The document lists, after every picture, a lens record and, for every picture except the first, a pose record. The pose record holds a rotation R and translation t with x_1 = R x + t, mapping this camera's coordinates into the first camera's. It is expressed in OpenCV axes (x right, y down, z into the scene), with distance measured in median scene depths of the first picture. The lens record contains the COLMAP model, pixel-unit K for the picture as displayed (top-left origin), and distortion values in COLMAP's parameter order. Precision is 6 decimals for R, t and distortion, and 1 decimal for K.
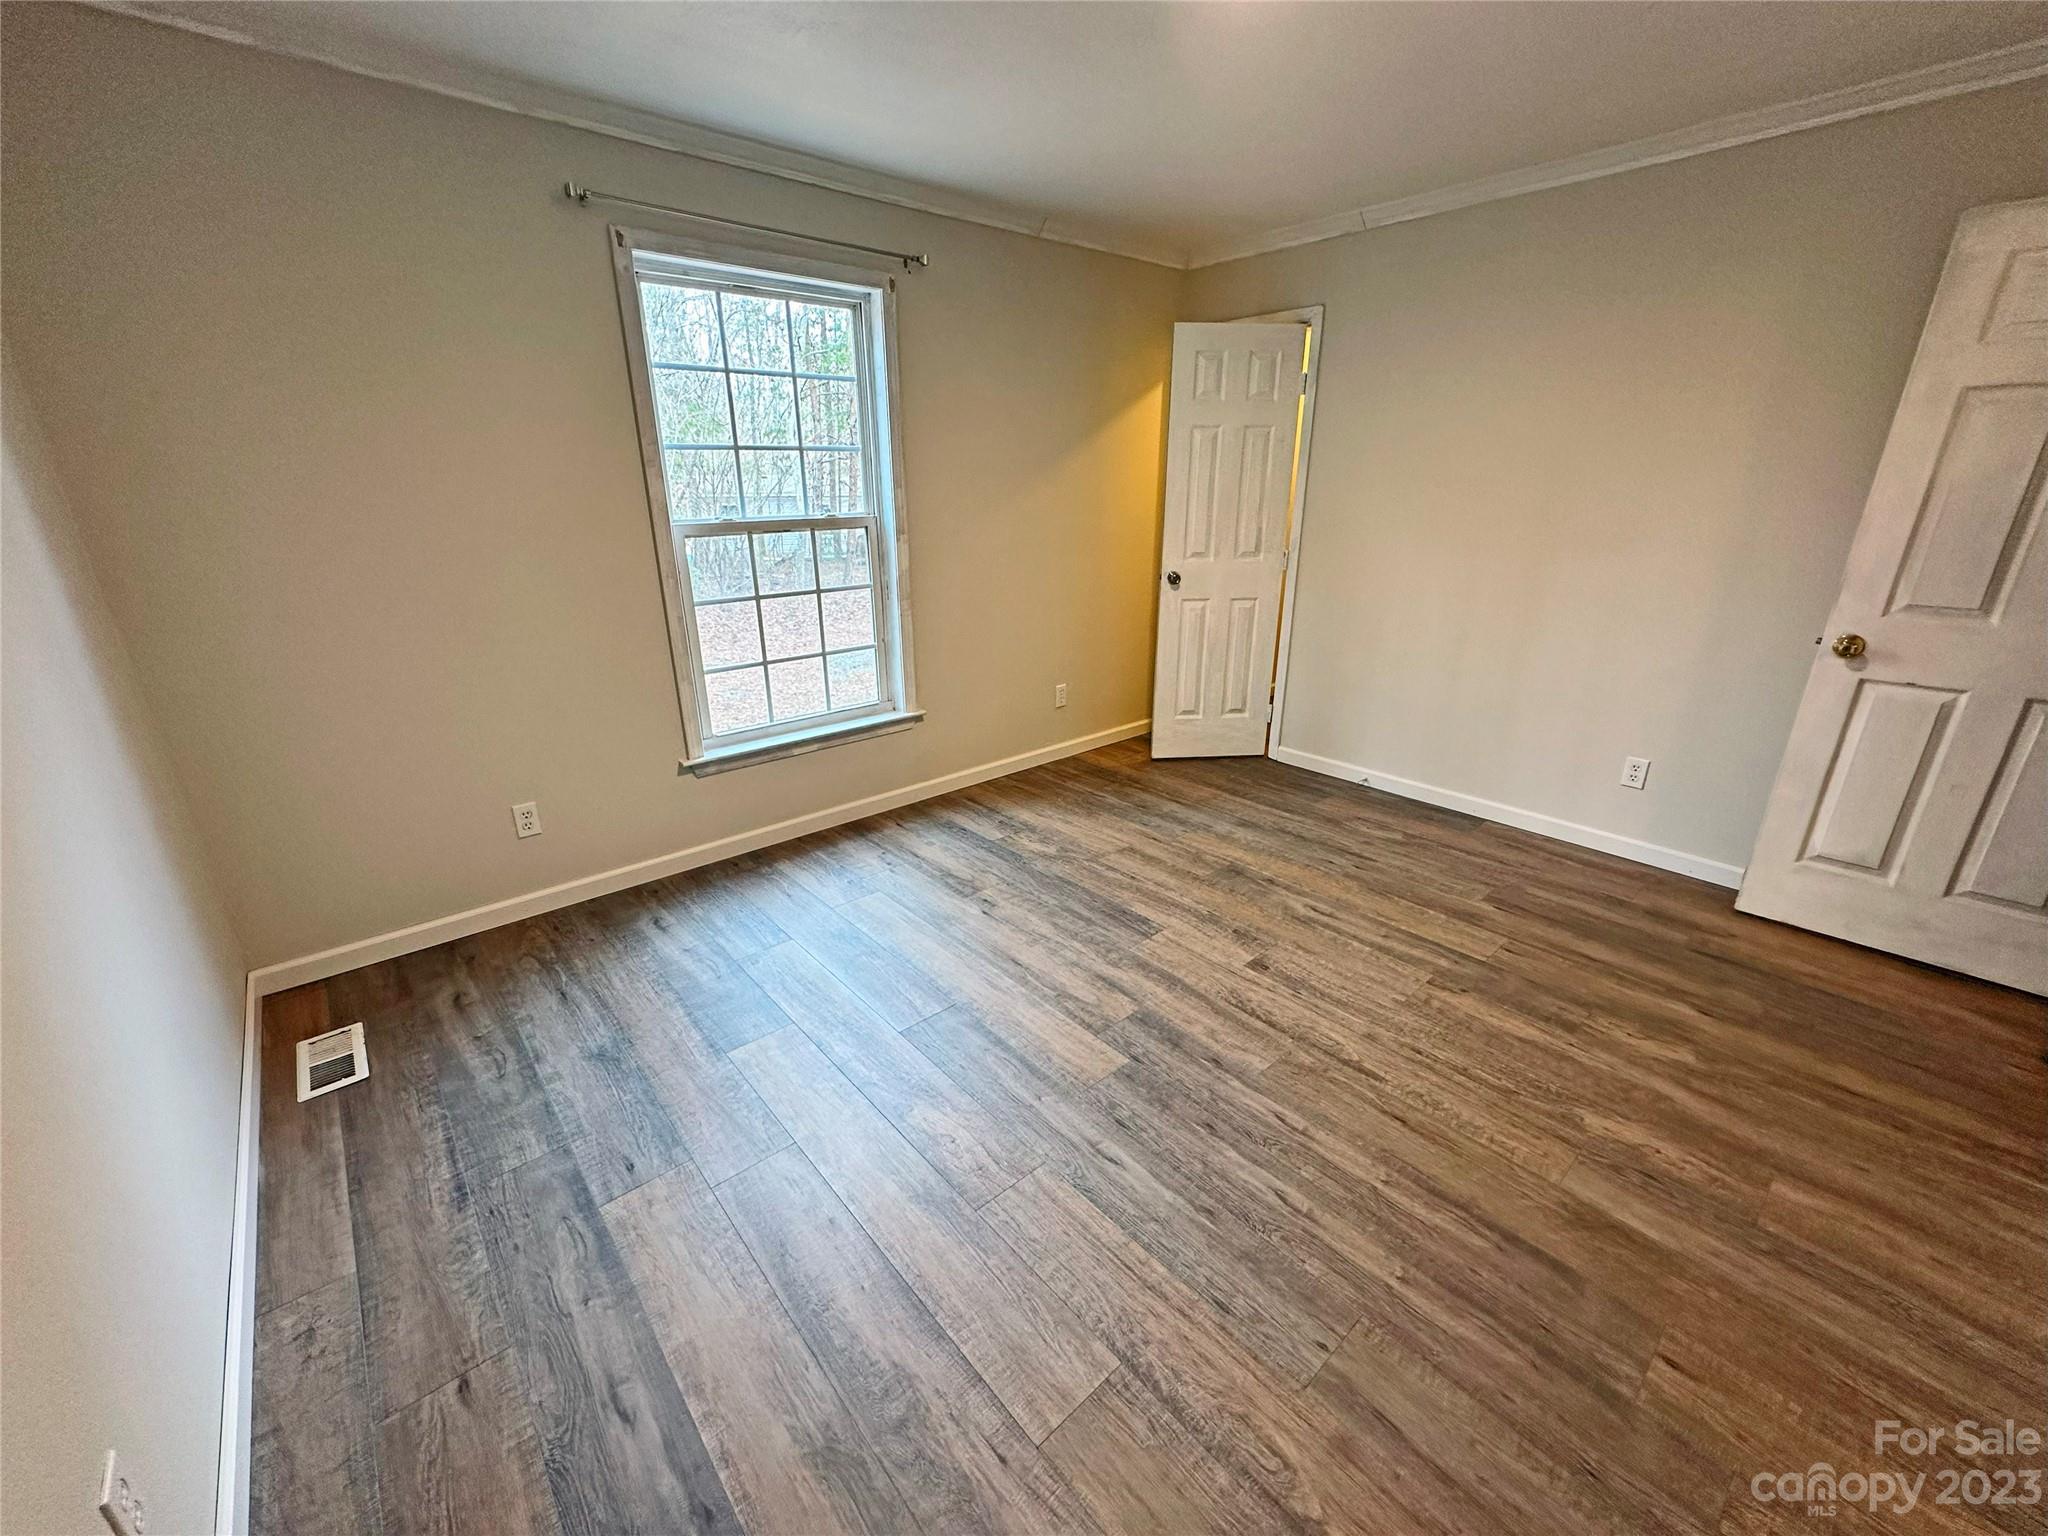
lens RADIAL K [[813.2, 0, 1024.0], [0, 813.2, 768.0], [0, 0, 1]] dist [-0.001664, 0.000409]
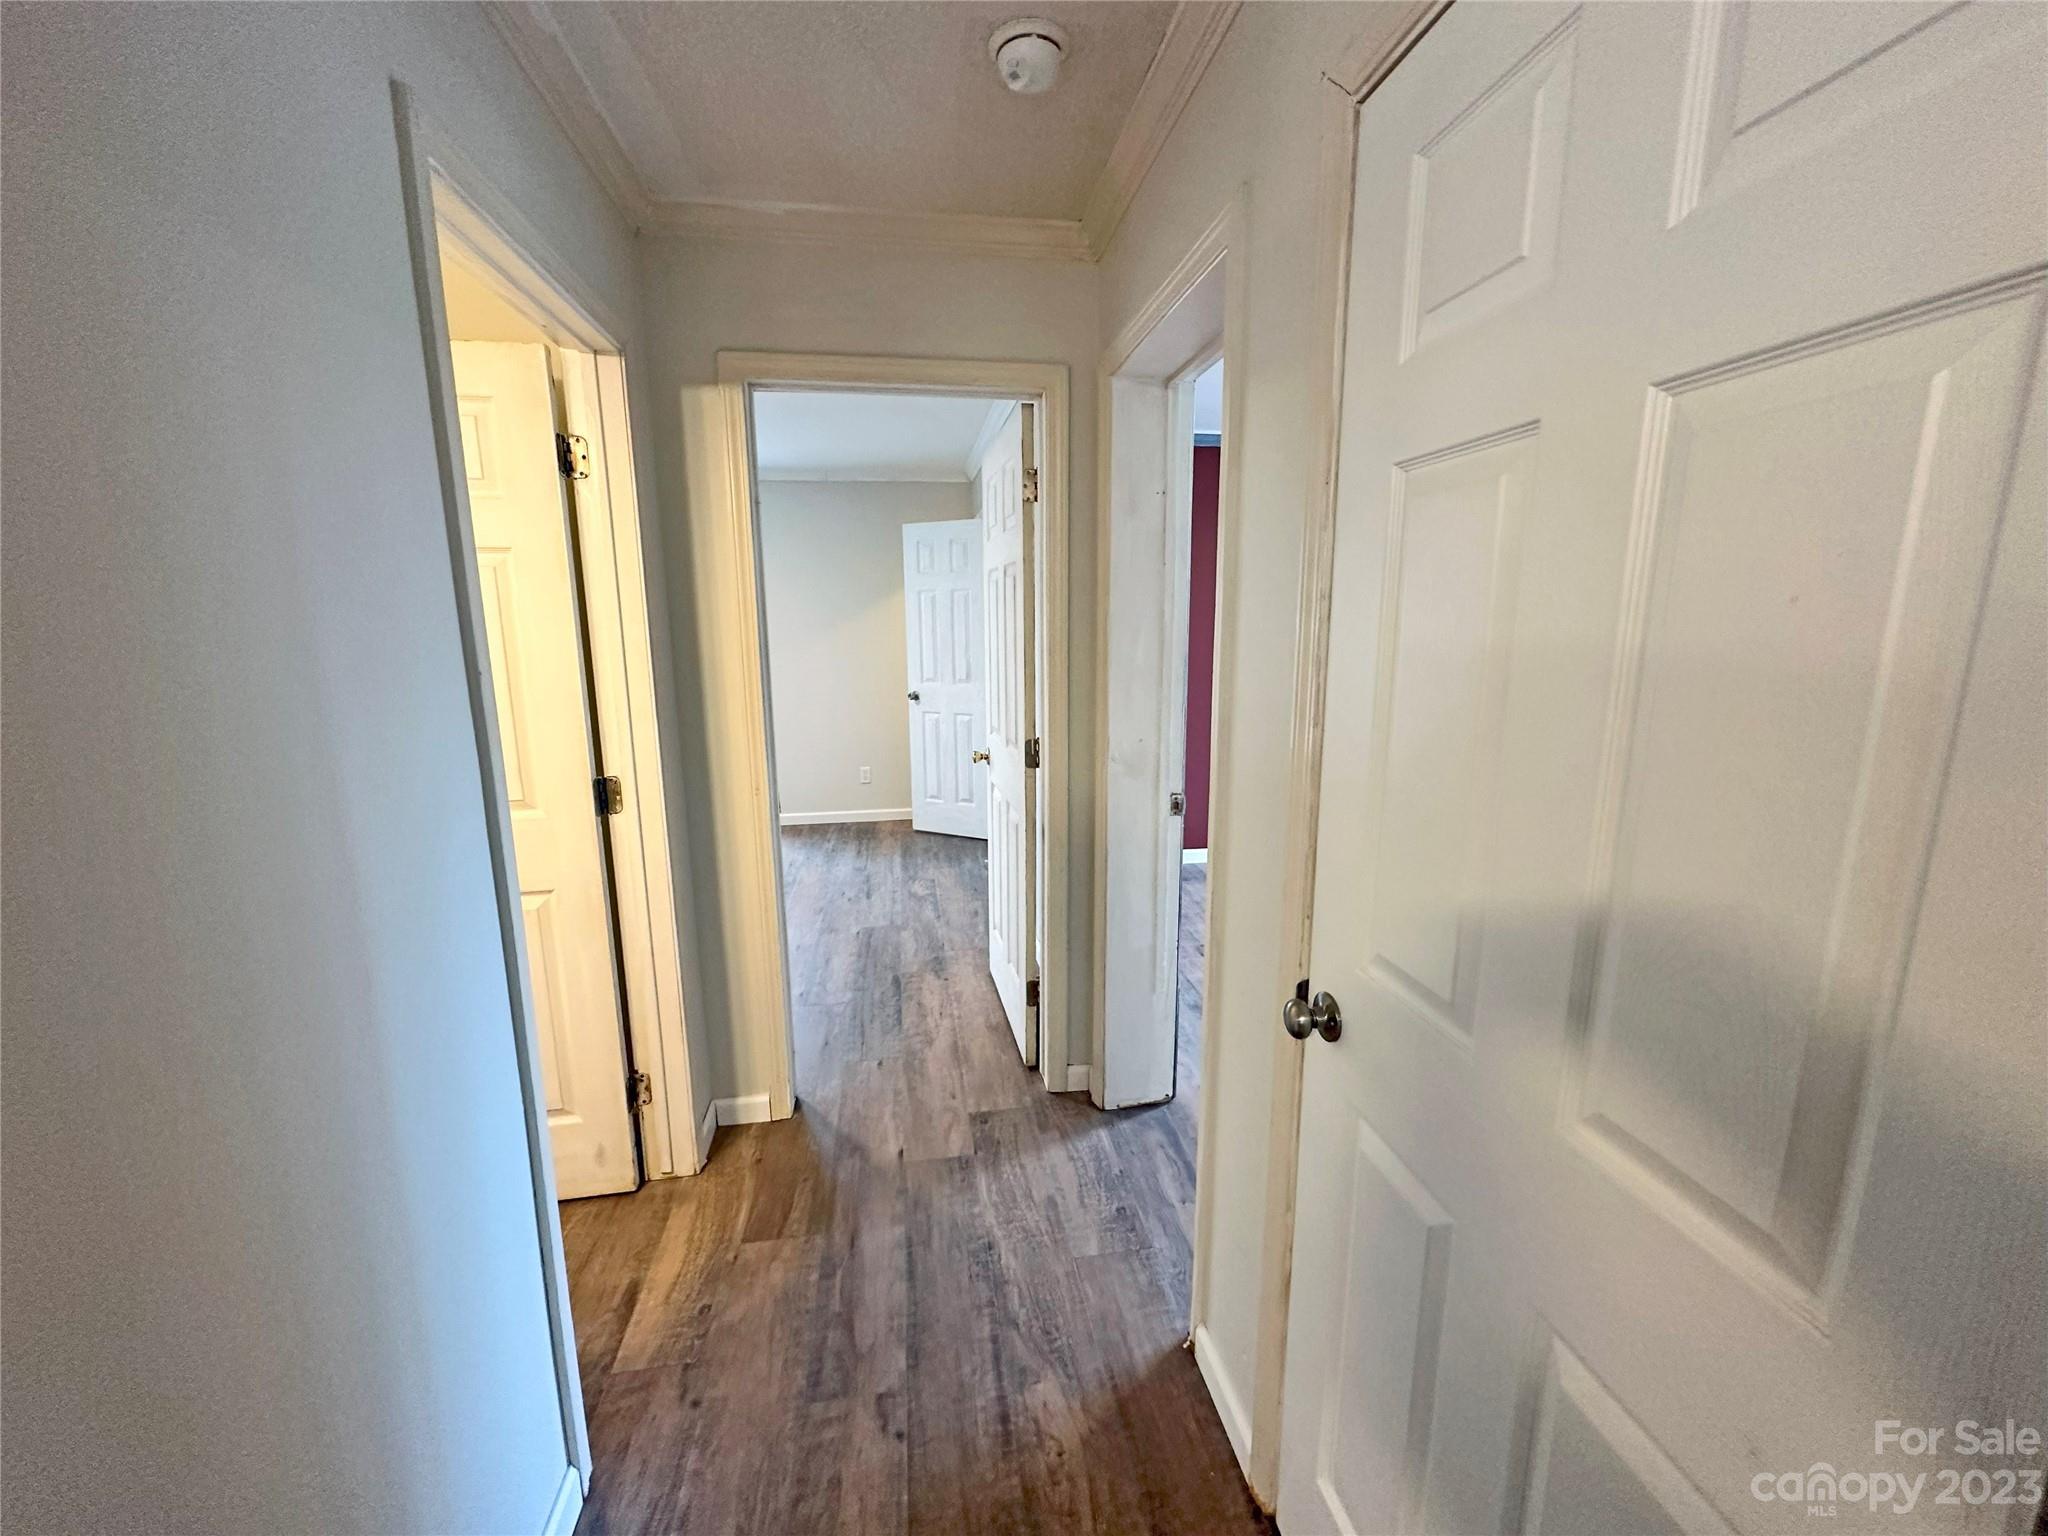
lens RADIAL K [[813.2, 0, 1024.0], [0, 813.2, 768.0], [0, 0, 1]] dist [-0.001664, 0.000409]
pose [[0.846893, 0.097503, -0.522748, 1.177444], [-0.177853, 0.978369, -0.105651, -0.002039], [0.501140, 0.182447, 0.845915, -0.051699]]
